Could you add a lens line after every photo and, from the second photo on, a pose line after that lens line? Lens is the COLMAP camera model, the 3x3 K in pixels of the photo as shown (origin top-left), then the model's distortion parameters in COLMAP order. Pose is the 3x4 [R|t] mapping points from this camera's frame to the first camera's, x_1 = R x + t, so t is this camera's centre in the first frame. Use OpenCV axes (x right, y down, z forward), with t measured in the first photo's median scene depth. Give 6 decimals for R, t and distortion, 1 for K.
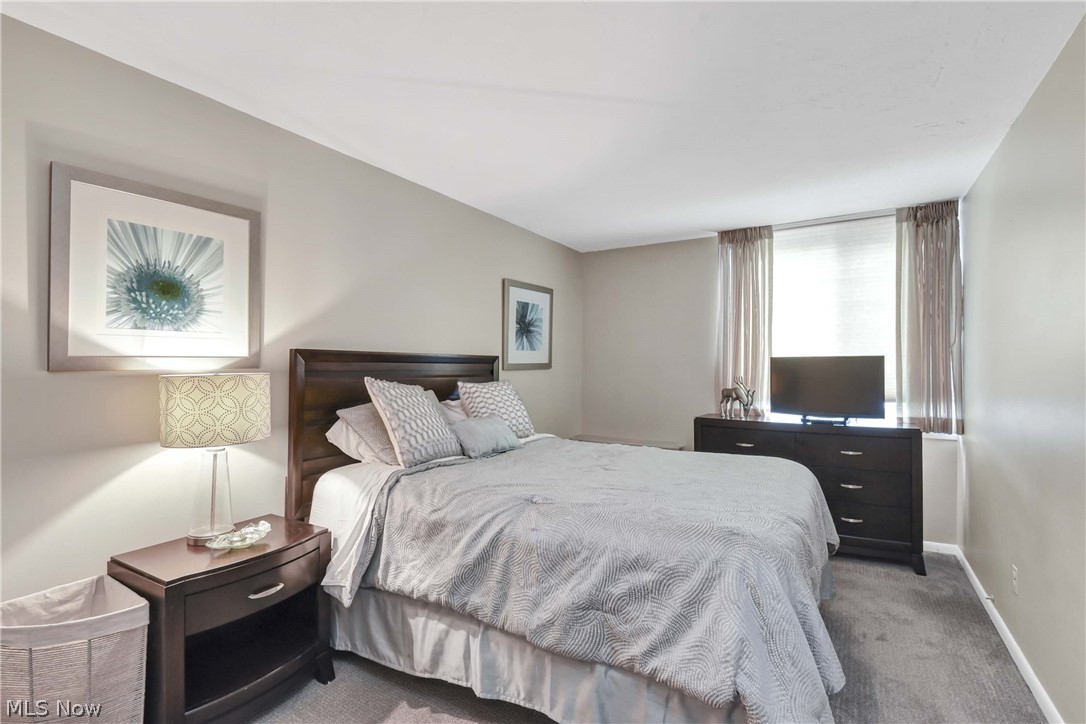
lens RADIAL K [[481.9, 0, 543.0], [0, 481.9, 362.0], [0, 0, 1]] dist [-0.001662, -0.000349]
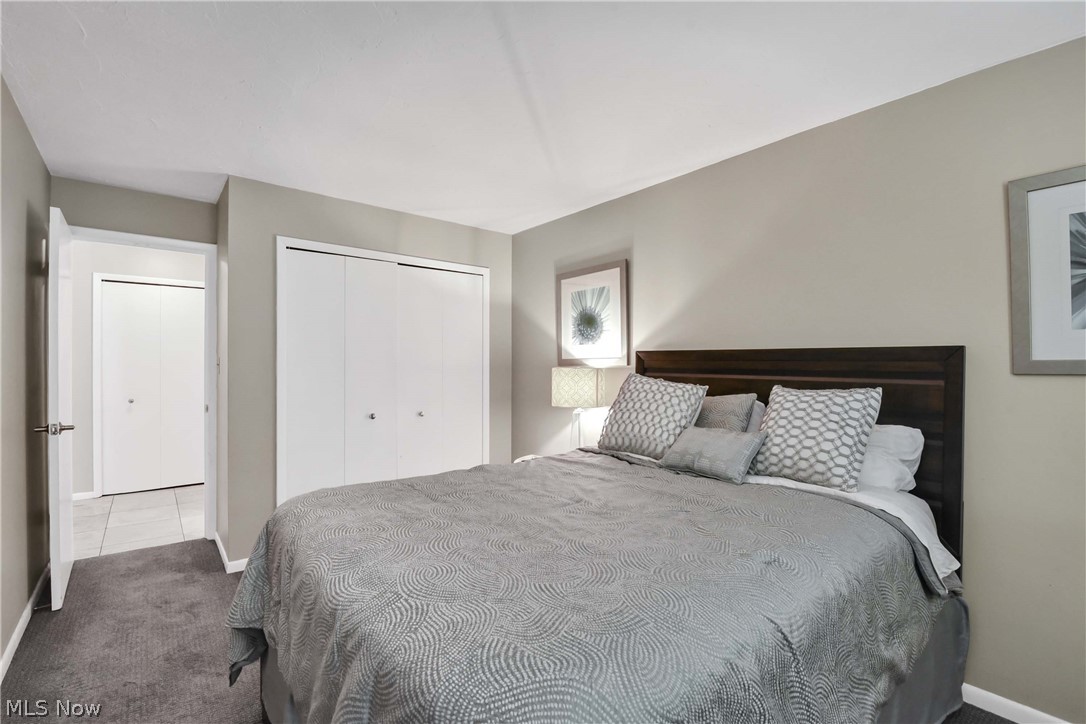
lens RADIAL K [[481.9, 0, 543.0], [0, 481.9, 362.0], [0, 0, 1]] dist [-0.001662, -0.000349]
pose [[-0.309921, -0.011149, -0.950697, 0.986518], [-0.003883, 0.999938, -0.010461, 0.021617], [0.950754, 0.000449, -0.309945, 1.363050]]
